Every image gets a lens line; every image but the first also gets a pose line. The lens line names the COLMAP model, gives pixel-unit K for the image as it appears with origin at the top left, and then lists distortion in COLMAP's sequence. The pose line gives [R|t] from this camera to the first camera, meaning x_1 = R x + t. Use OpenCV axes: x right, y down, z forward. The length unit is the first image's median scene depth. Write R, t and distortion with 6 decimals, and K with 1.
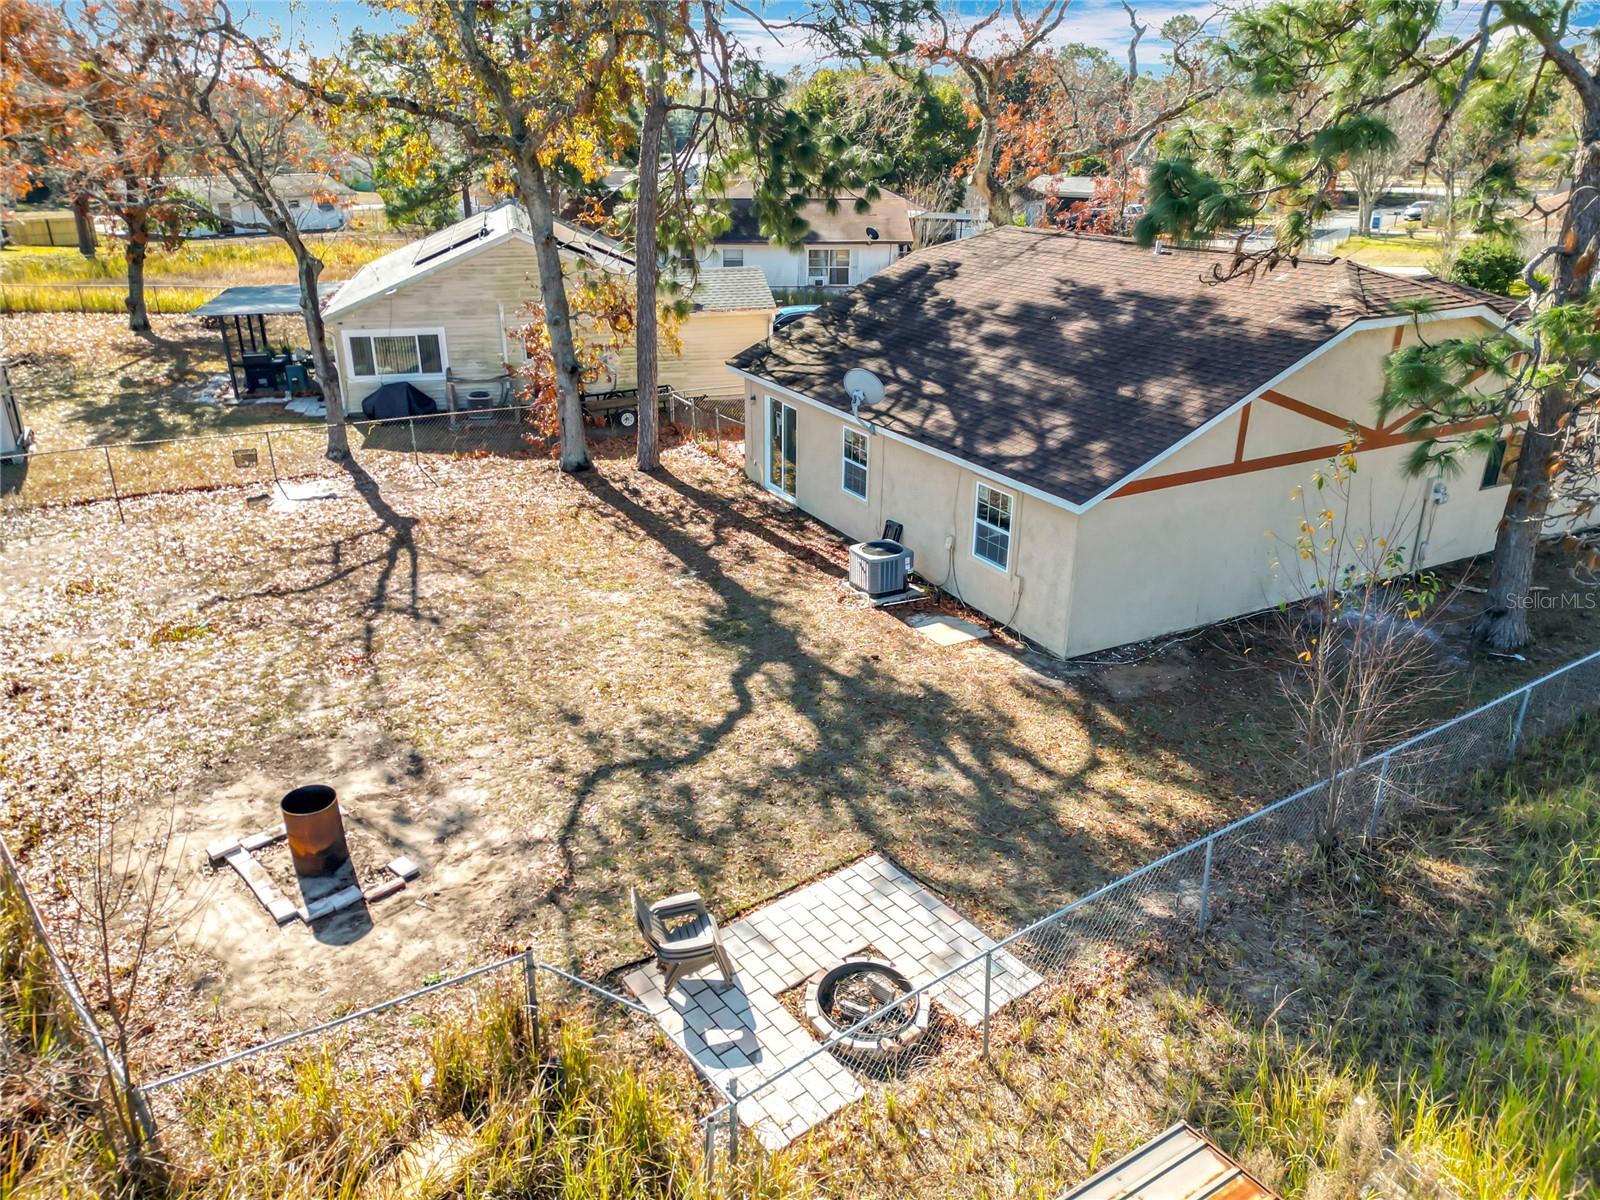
lens RADIAL K [[1137.2, 0, 758.2], [0, 1137.2, 560.6], [0, 0, 1]] dist [0.090722, -0.074660]
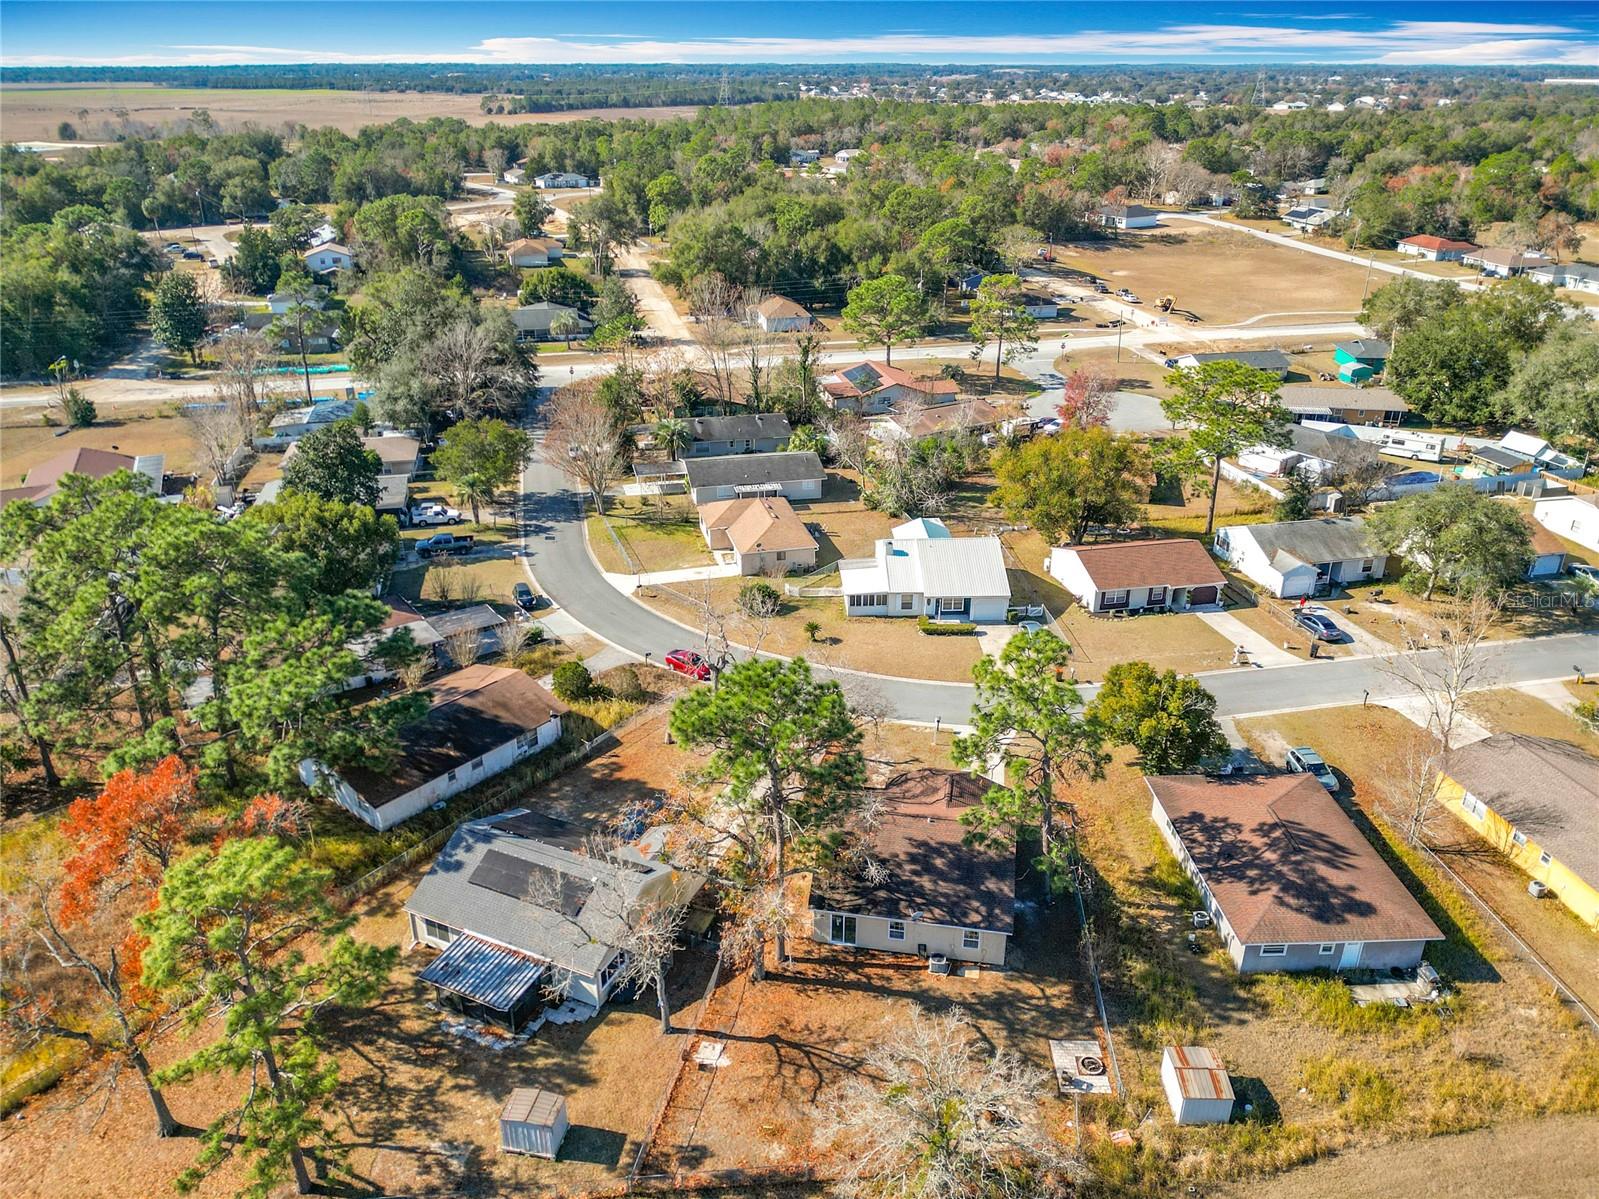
lens RADIAL K [[1160.7, 0, 788.6], [0, 1160.7, 603.7], [0, 0, 1]] dist [0.049567, -0.087434]
pose [[0.604007, -0.331446, 0.724789, -2.402106], [0.284685, 0.939150, 0.192229, -1.855192], [-0.744399, 0.090229, 0.661611, -1.052560]]
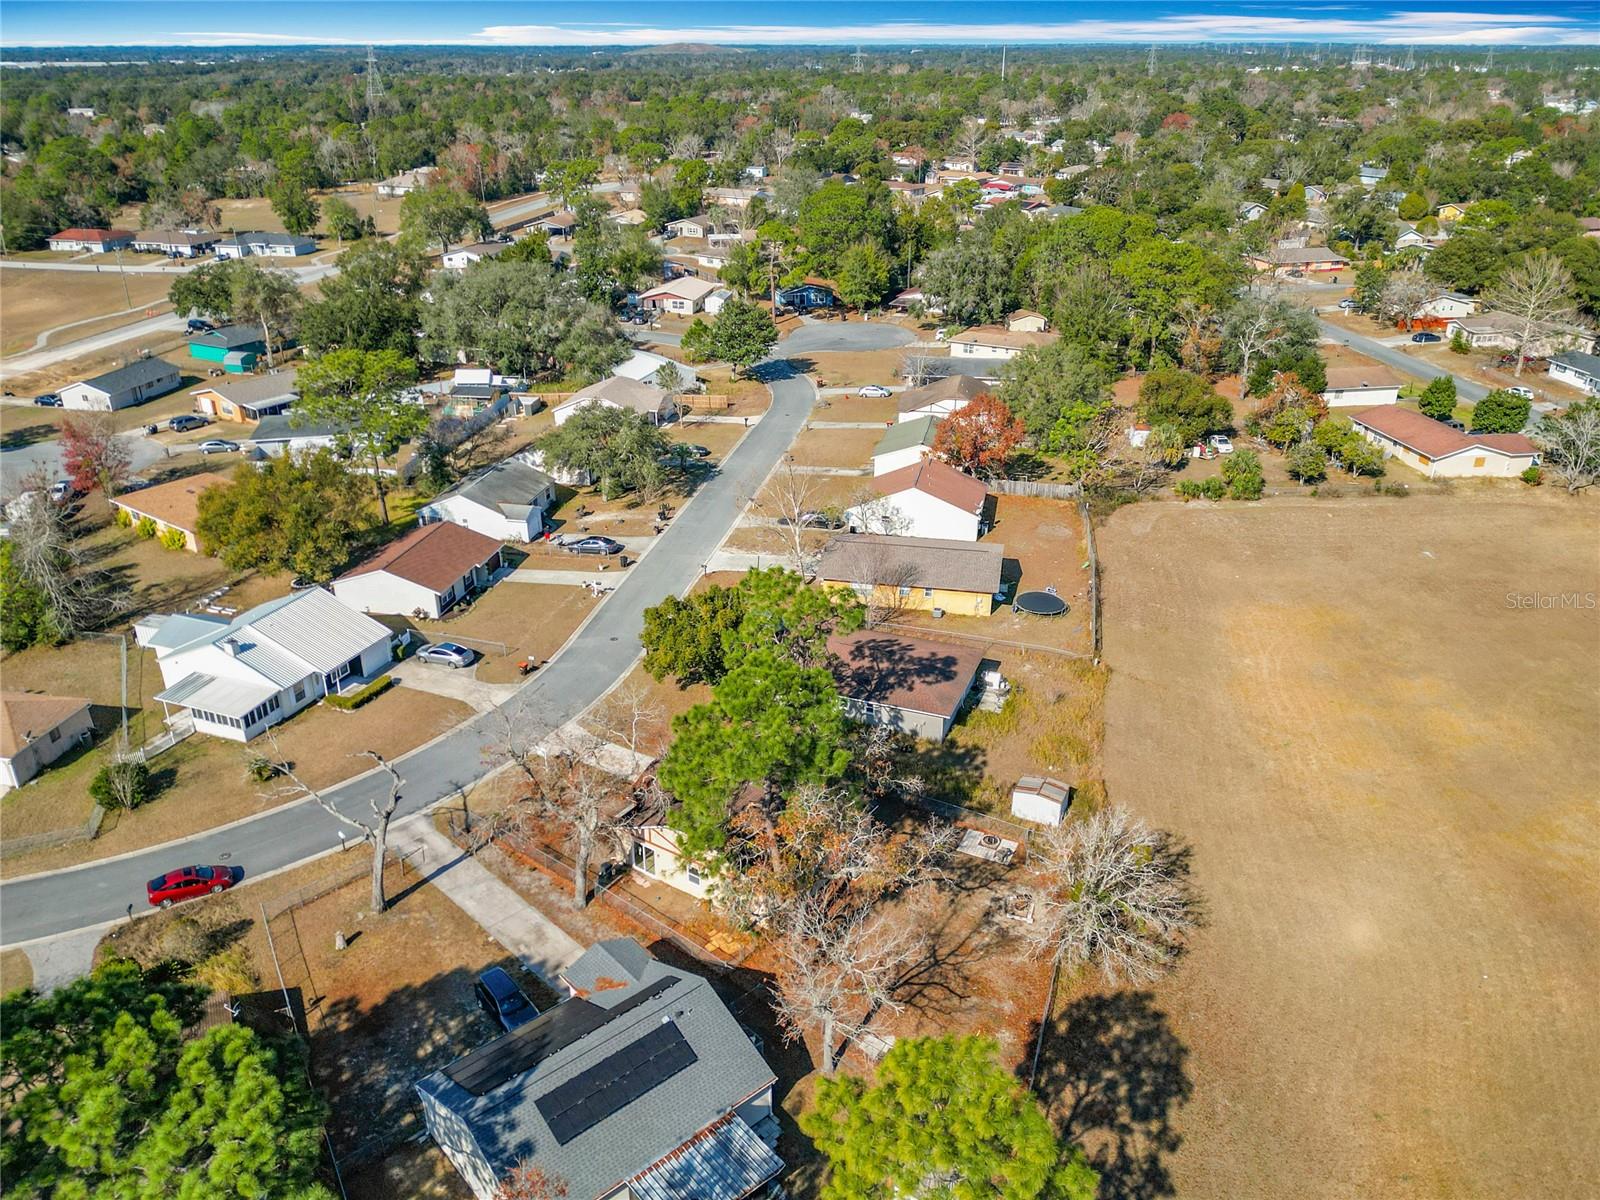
lens RADIAL K [[1199.6, 0, 792.4], [0, 1199.6, 597.4], [0, 0, 1]] dist [0.066615, -0.102070]
pose [[-0.484444, -0.358103, 0.798170, -2.704573], [0.318092, 0.777825, 0.542039, -2.978797], [-0.814942, 0.516479, -0.262903, 1.850456]]
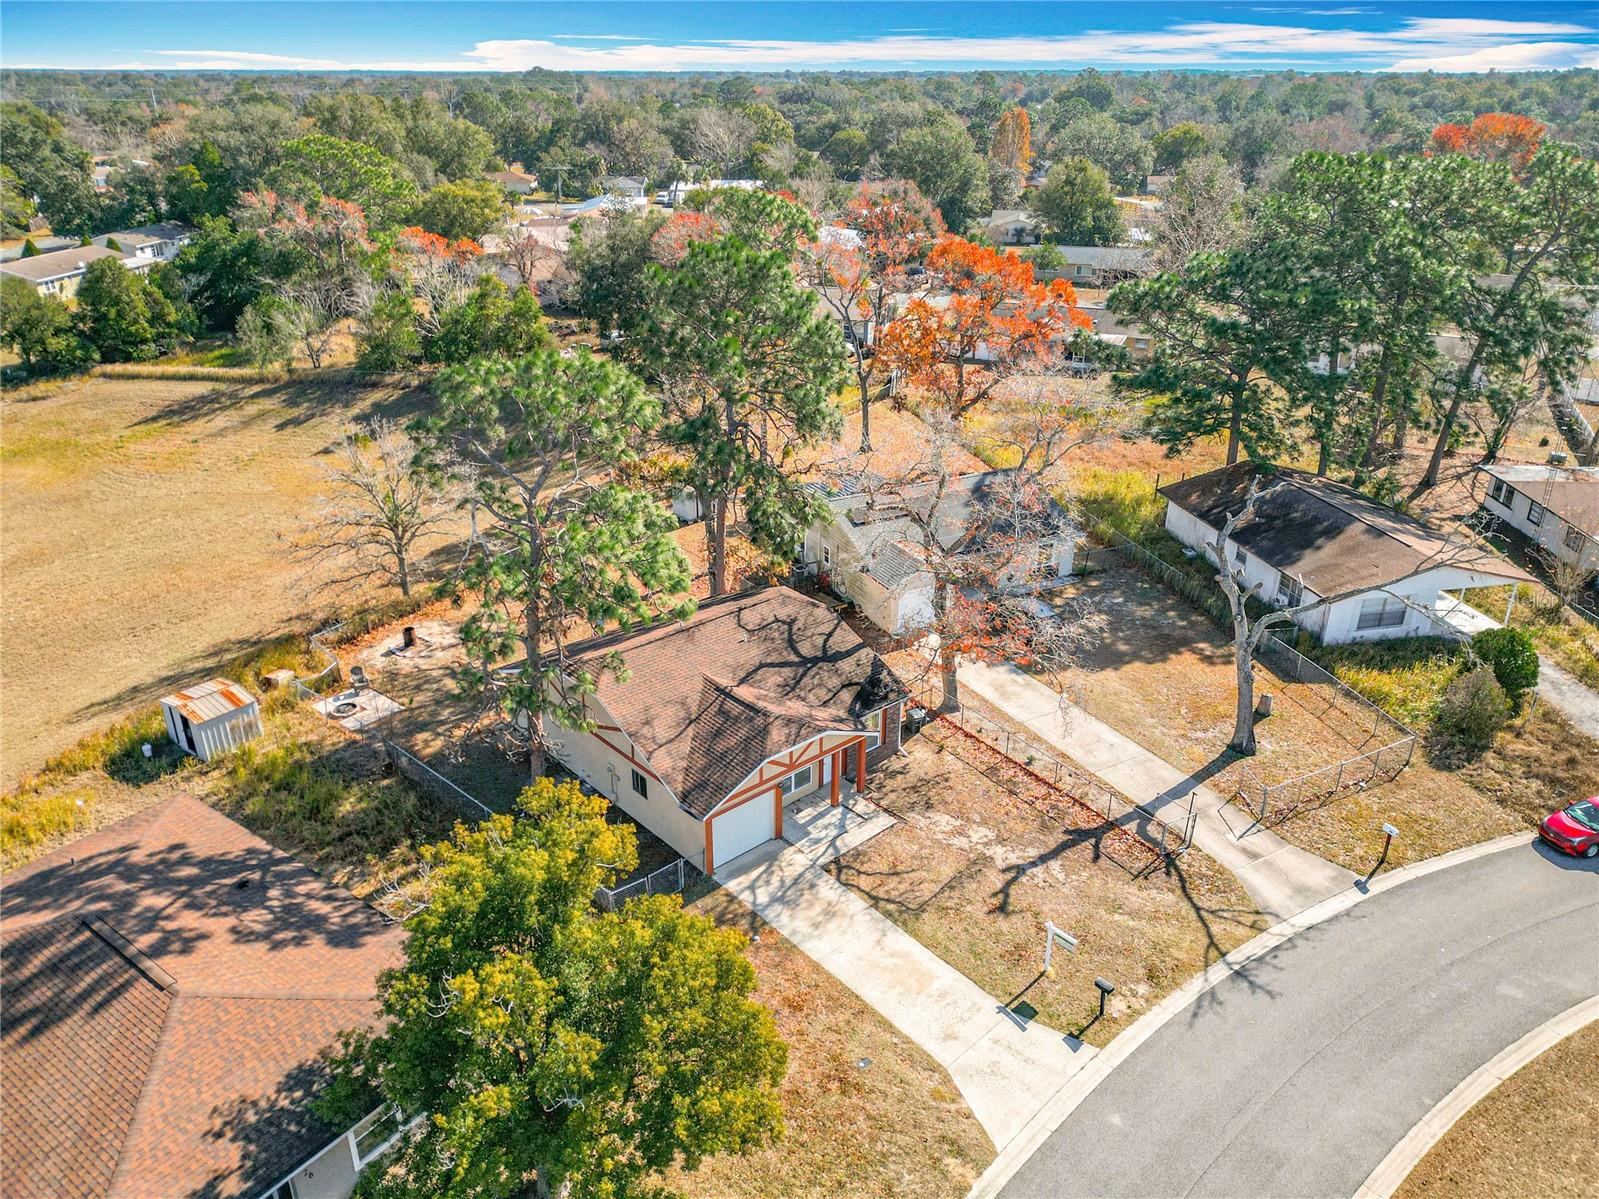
lens RADIAL K [[1158.6, 0, 799.5], [0, 1158.6, 599.5], [0, 0, 1]] dist [0.063184, -0.088317]
pose [[0.261159, 0.403517, -0.876909, 2.654784], [-0.352998, 0.885438, 0.302312, -1.214761], [0.898436, 0.230596, 0.373681, 0.473688]]
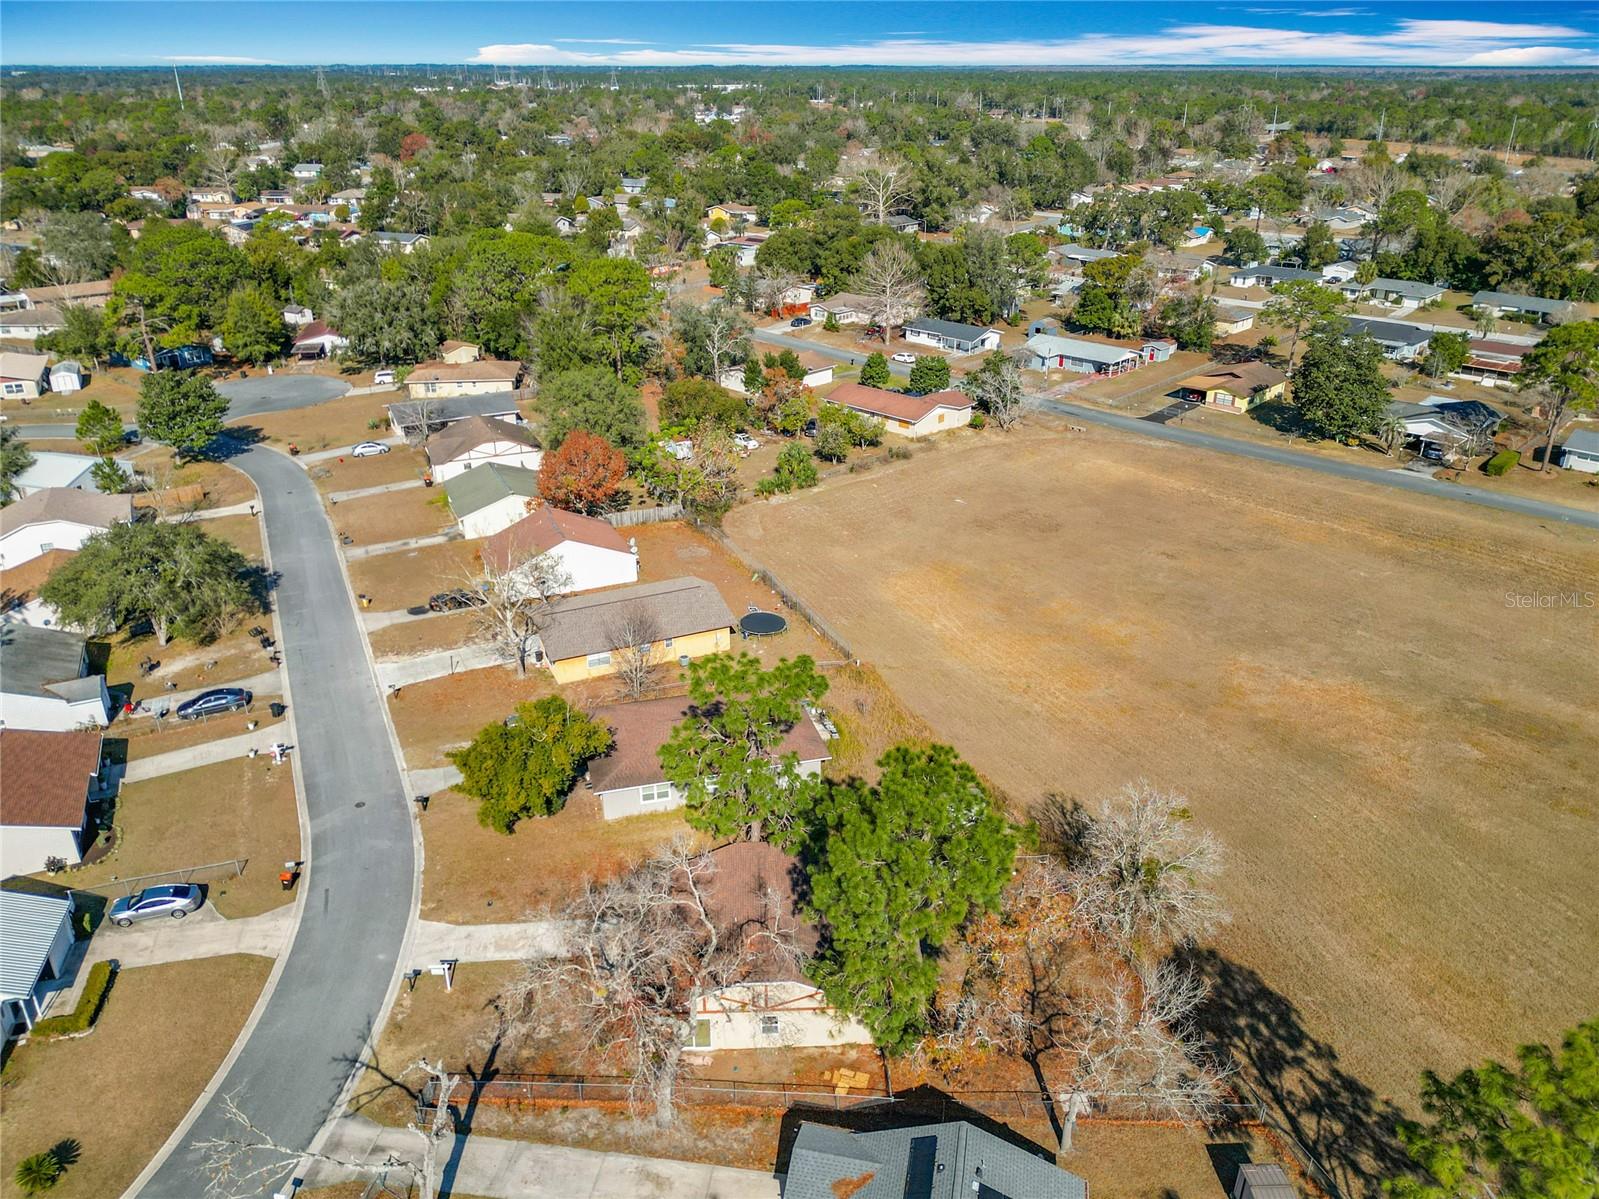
lens RADIAL K [[1170.8, 0, 792.2], [0, 1170.8, 585.1], [0, 0, 1]] dist [0.055827, -0.087844]
pose [[-0.910308, -0.161240, 0.381235, -0.855482], [0.154324, 0.722407, 0.674027, -3.367707], [-0.384087, 0.672406, -0.632730, 2.792741]]
